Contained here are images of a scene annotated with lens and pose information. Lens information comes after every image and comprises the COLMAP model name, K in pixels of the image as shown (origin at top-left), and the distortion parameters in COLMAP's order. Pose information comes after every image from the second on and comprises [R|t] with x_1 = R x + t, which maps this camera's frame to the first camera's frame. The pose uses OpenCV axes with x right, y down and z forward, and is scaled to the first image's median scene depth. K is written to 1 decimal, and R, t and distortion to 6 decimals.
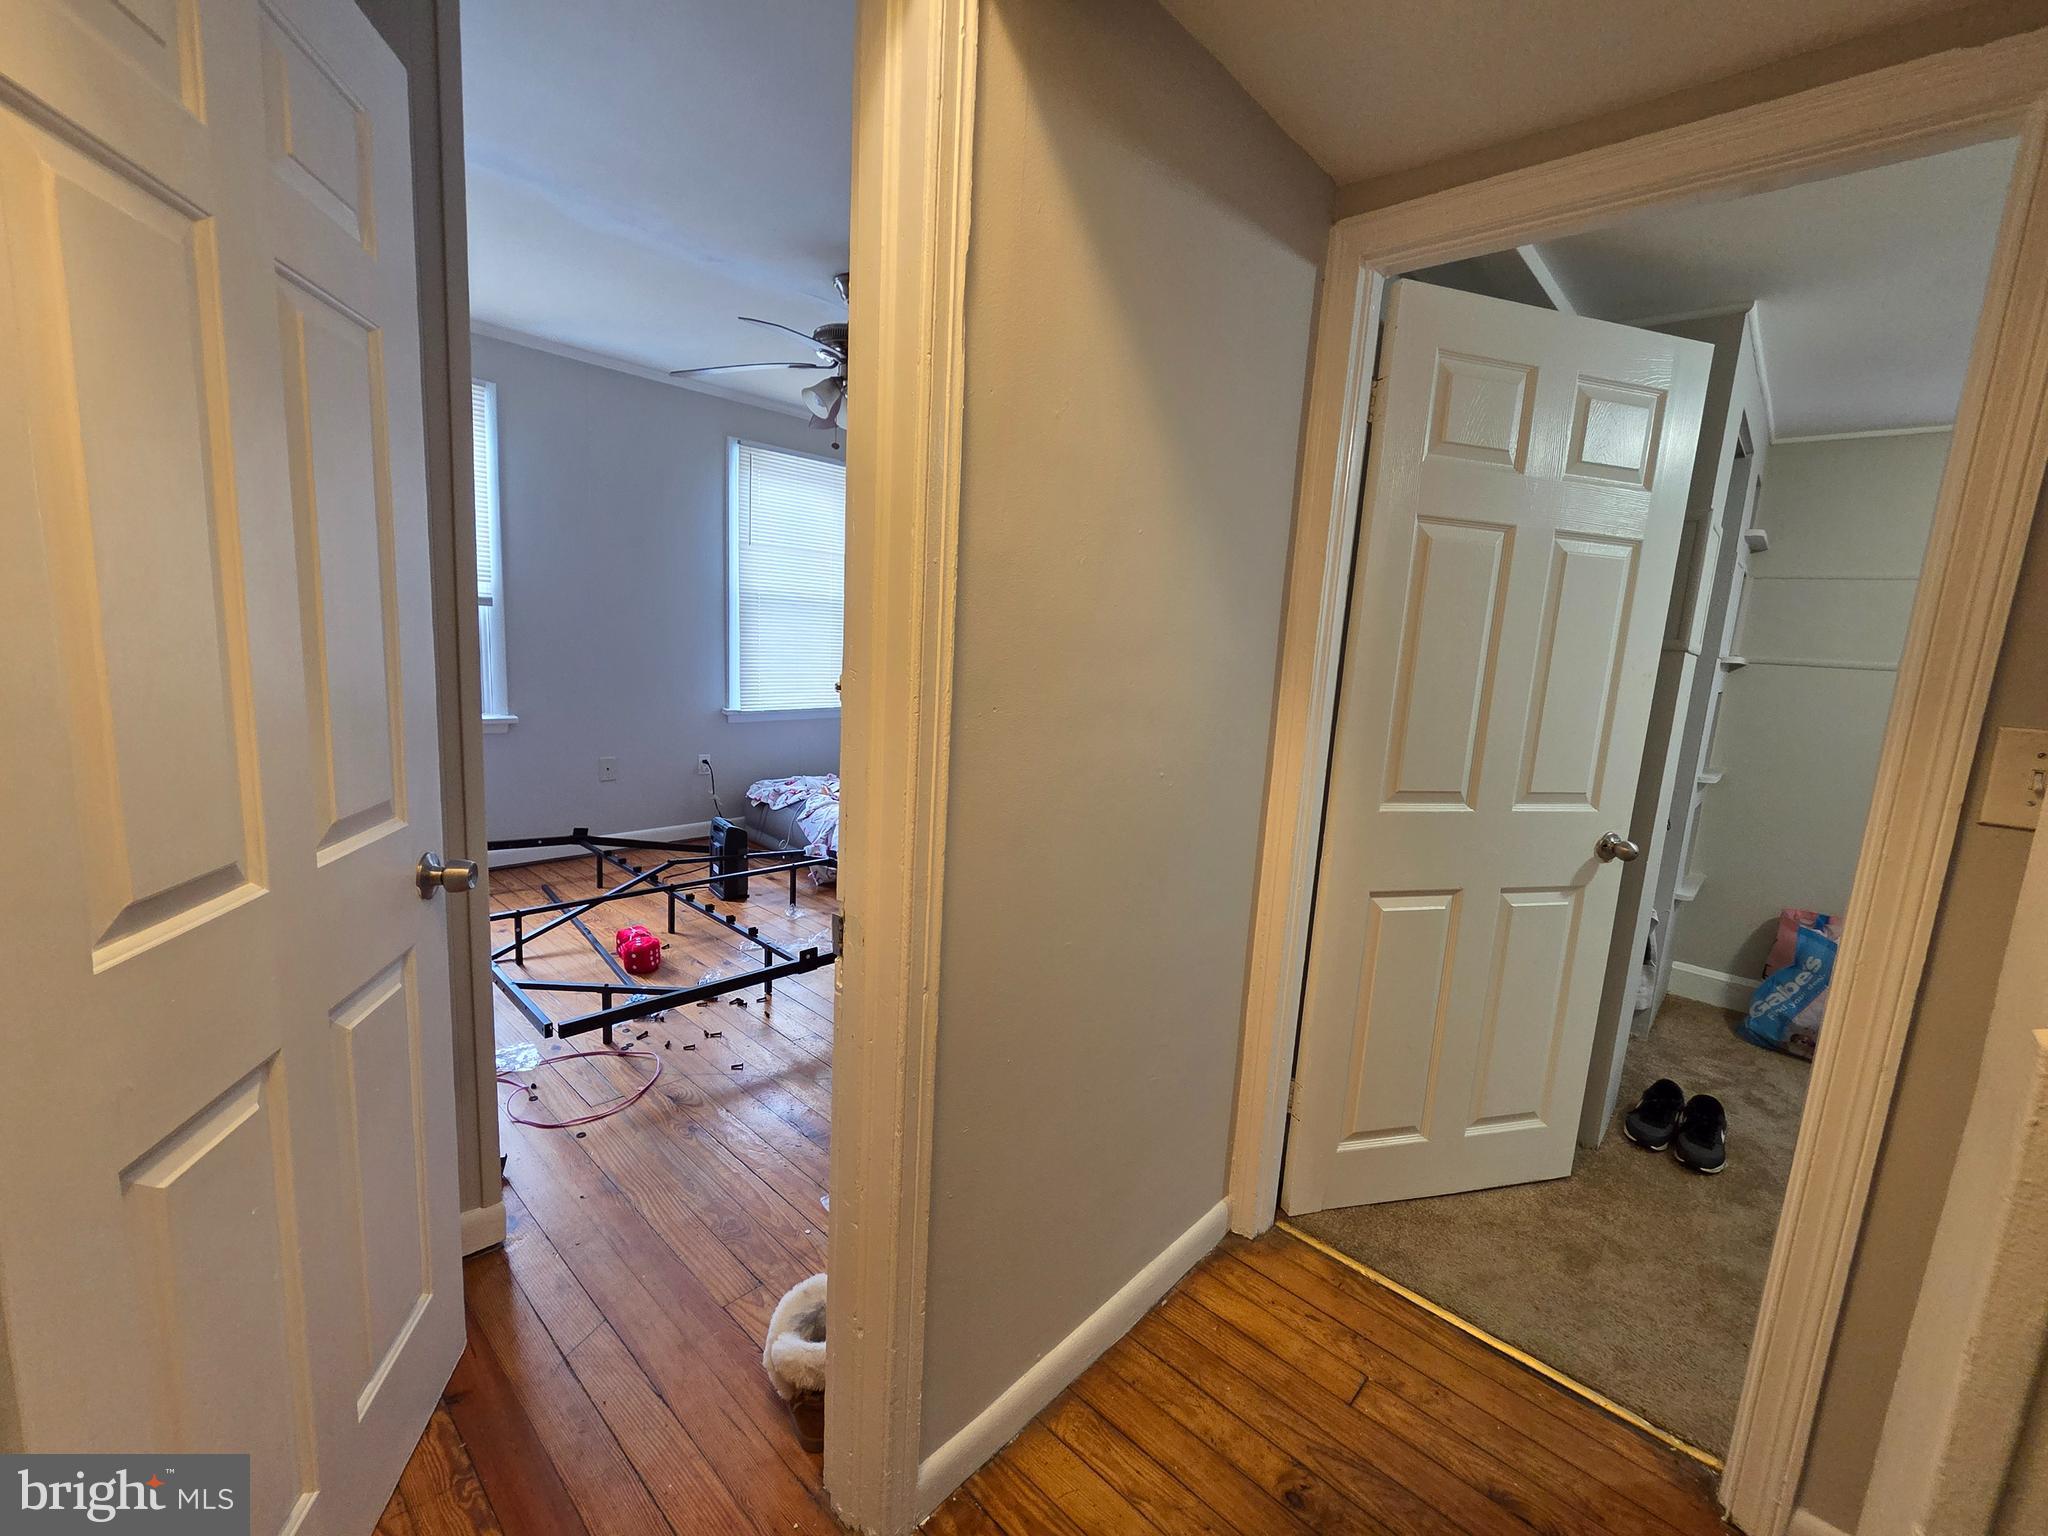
lens RADIAL K [[842.5, 0, 1027.4], [0, 842.5, 768.3], [0, 0, 1]] dist [-0.001367, -0.000539]
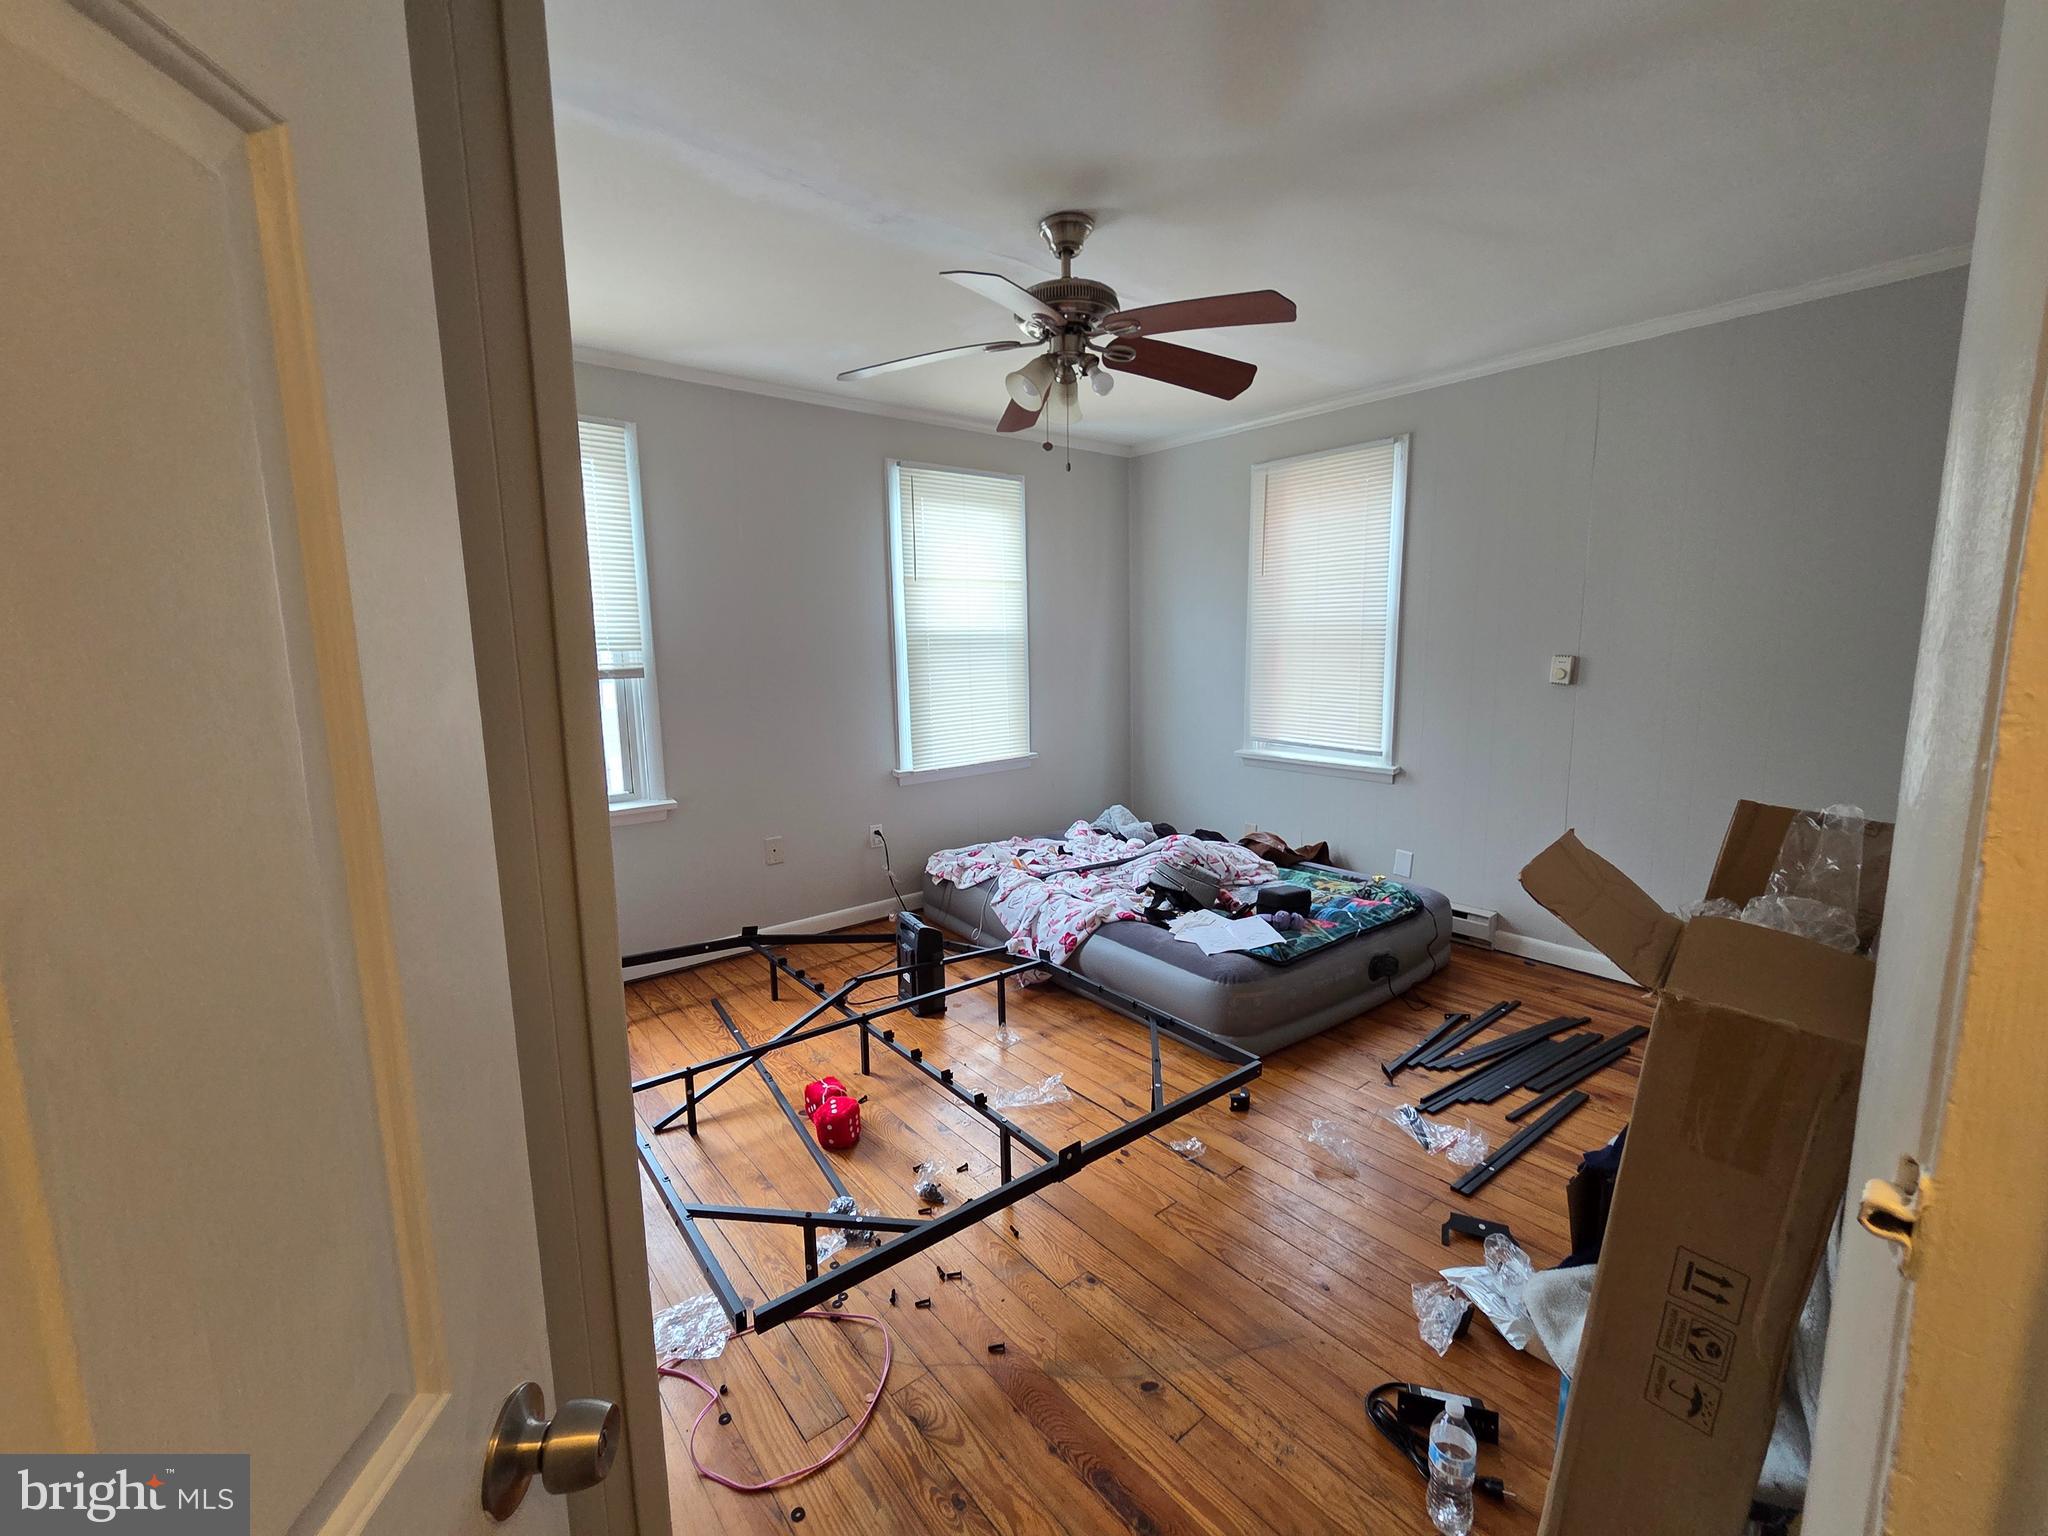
lens RADIAL K [[842.5, 0, 1019.8], [0, 842.5, 762.6], [0, 0, 1]] dist [-0.001367, -0.000539]
pose [[0.986436, -0.055080, -0.154632, -0.124483], [0.052612, 0.998414, -0.020014, -0.069067], [0.155489, 0.011607, 0.987769, 0.205382]]
